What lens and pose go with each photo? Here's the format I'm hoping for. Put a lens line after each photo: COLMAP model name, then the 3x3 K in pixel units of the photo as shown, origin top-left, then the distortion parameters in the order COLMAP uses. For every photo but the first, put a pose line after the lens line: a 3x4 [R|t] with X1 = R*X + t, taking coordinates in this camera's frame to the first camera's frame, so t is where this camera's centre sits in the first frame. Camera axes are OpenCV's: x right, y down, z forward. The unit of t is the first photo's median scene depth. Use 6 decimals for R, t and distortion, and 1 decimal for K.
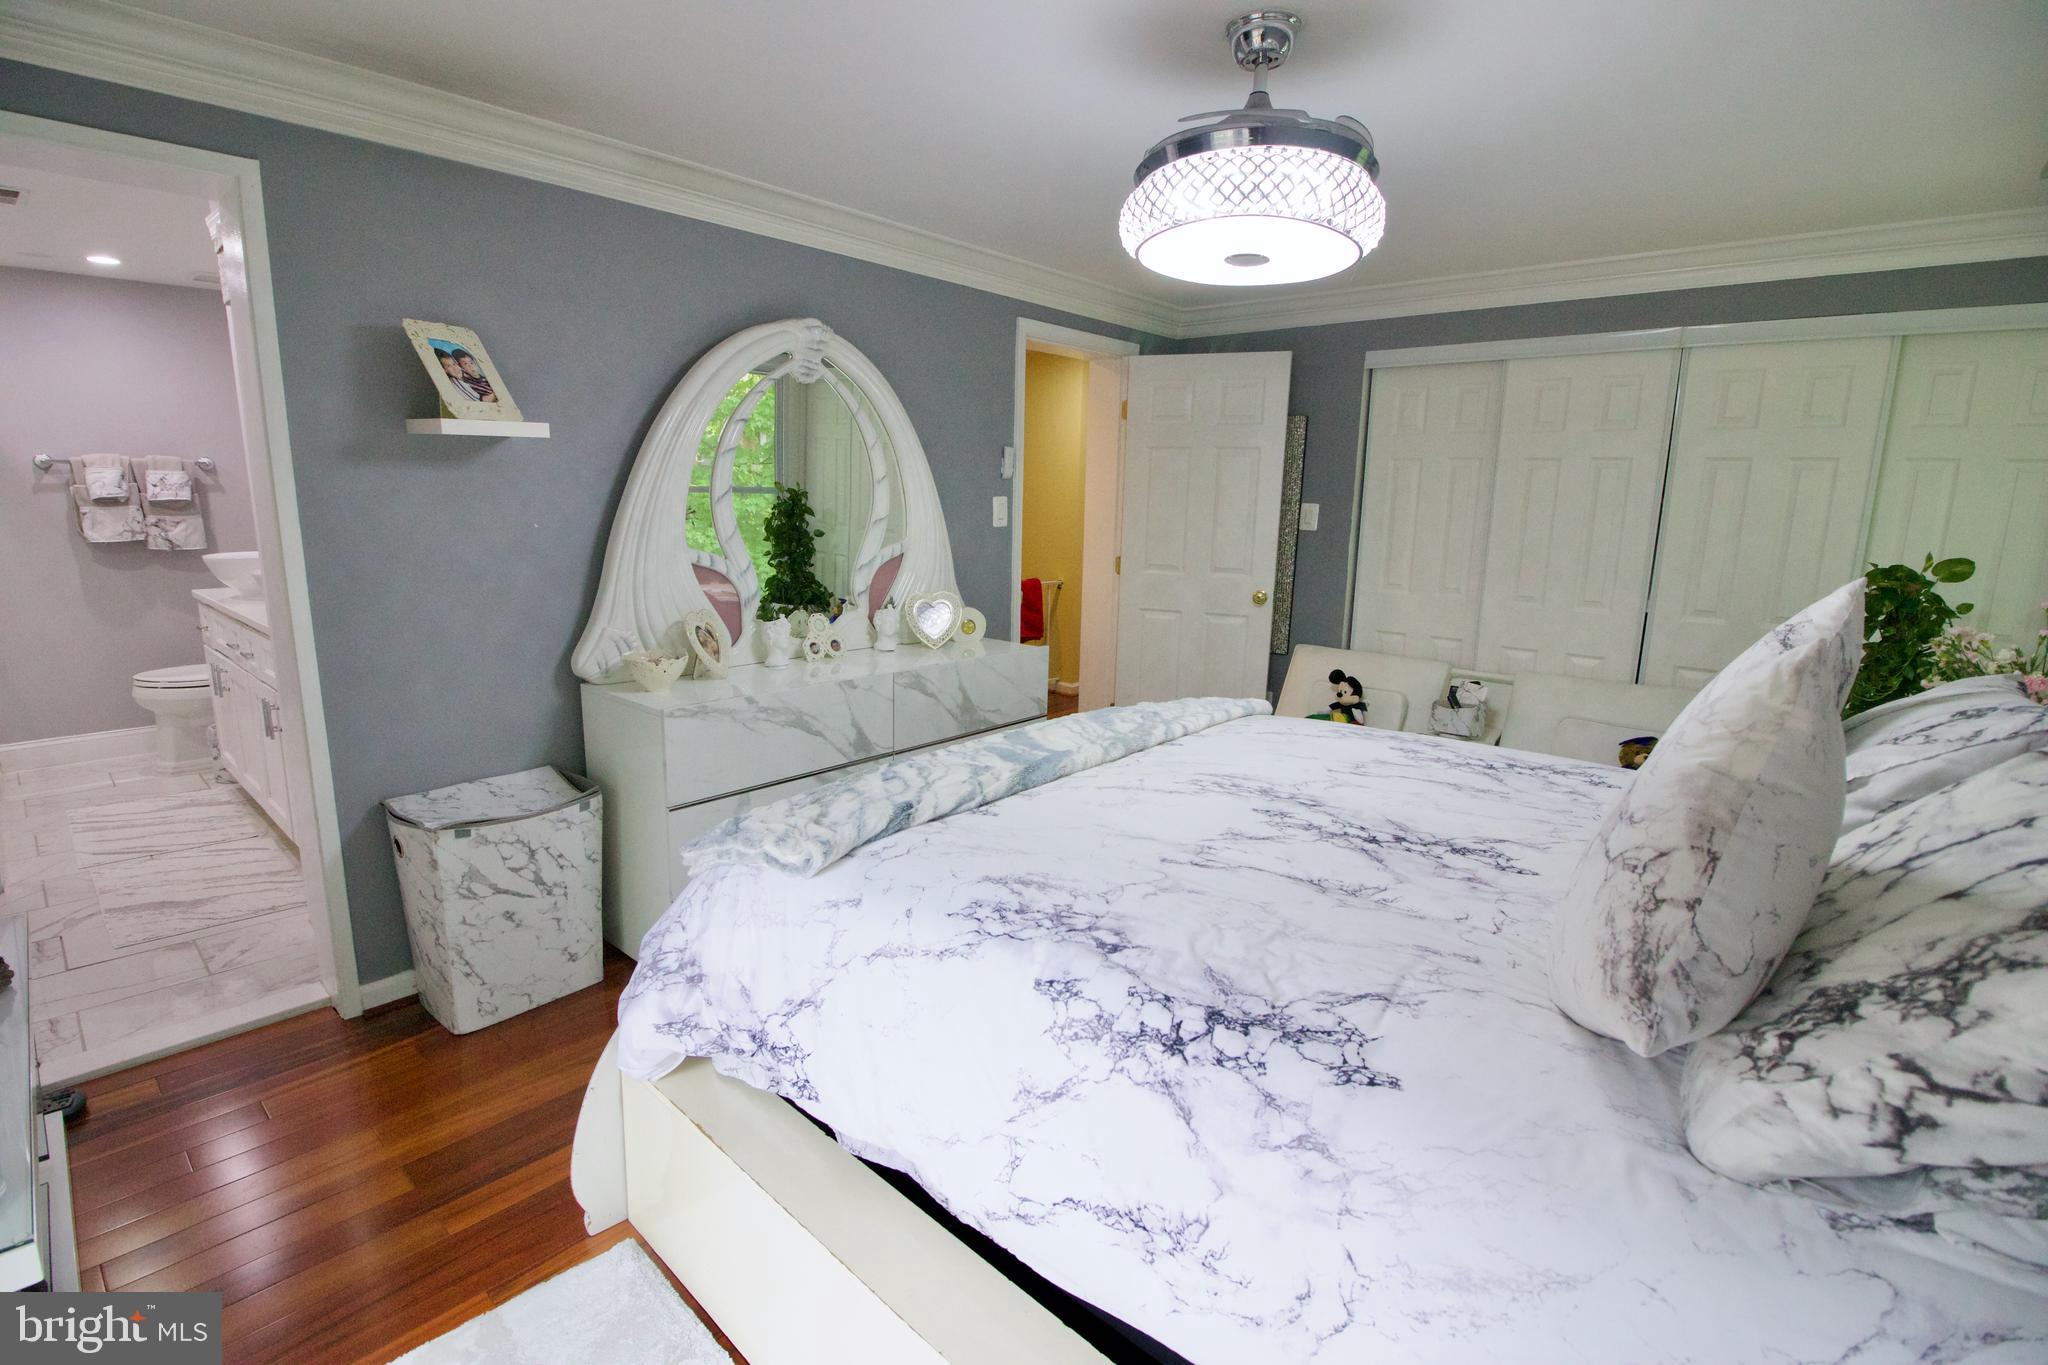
lens RADIAL K [[957.9, 0, 1010.6], [0, 957.9, 670.5], [0, 0, 1]] dist [-0.005081, -0.006052]
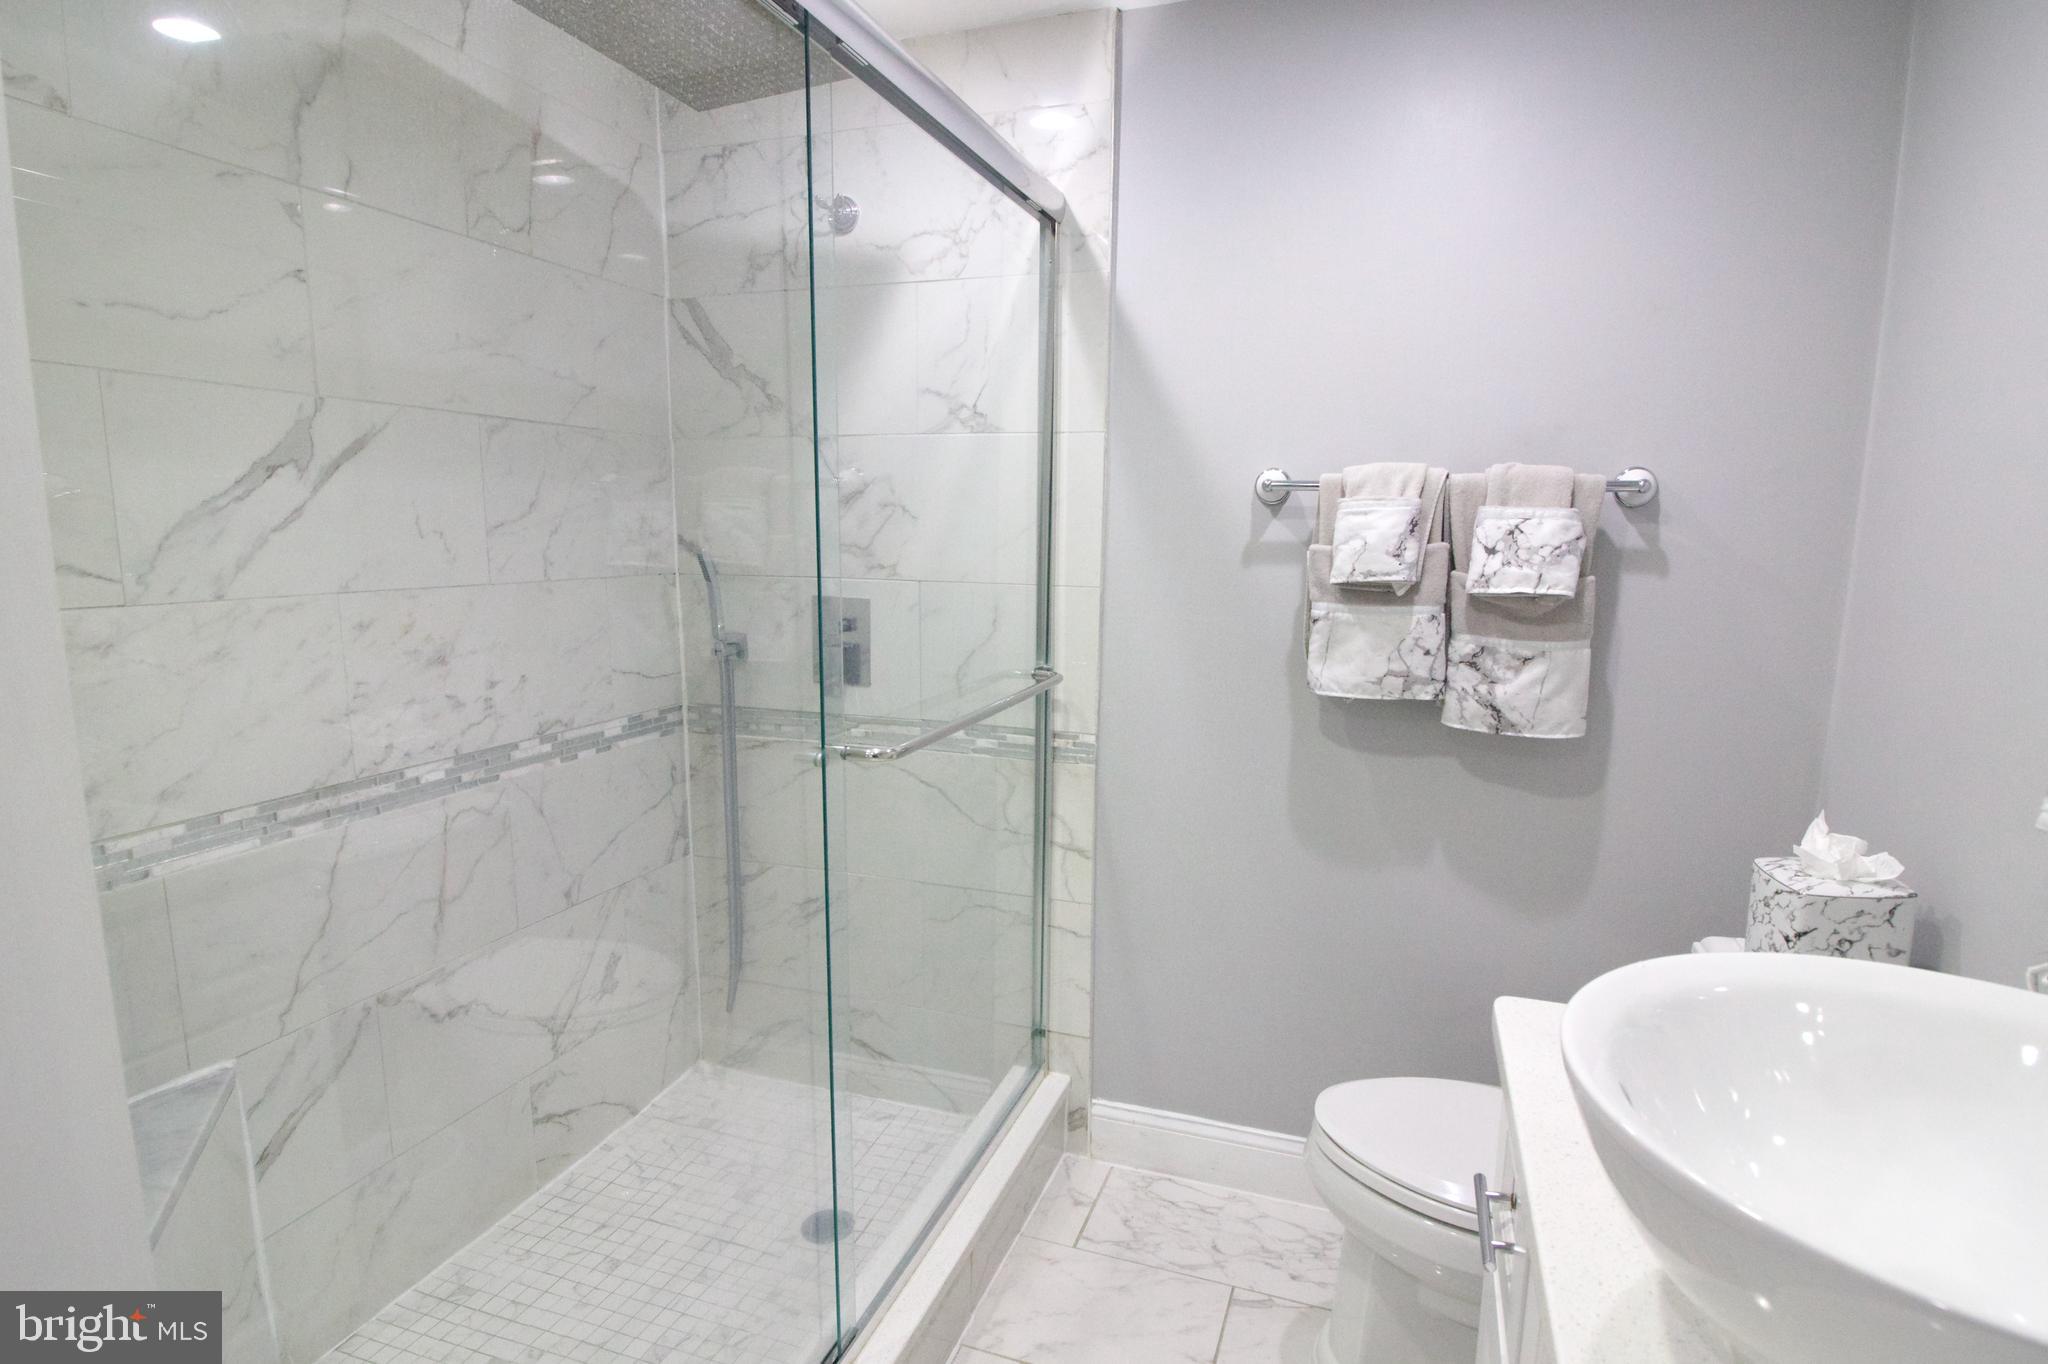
lens RADIAL K [[957.9, 0, 1022.8], [0, 957.9, 675.2], [0, 0, 1]] dist [-0.005081, -0.006052]
pose [[0.366125, 0.132085, -0.921144, -0.648667], [-0.187186, 0.980095, 0.066138, -0.143792], [0.911545, 0.148211, 0.383562, 0.731150]]
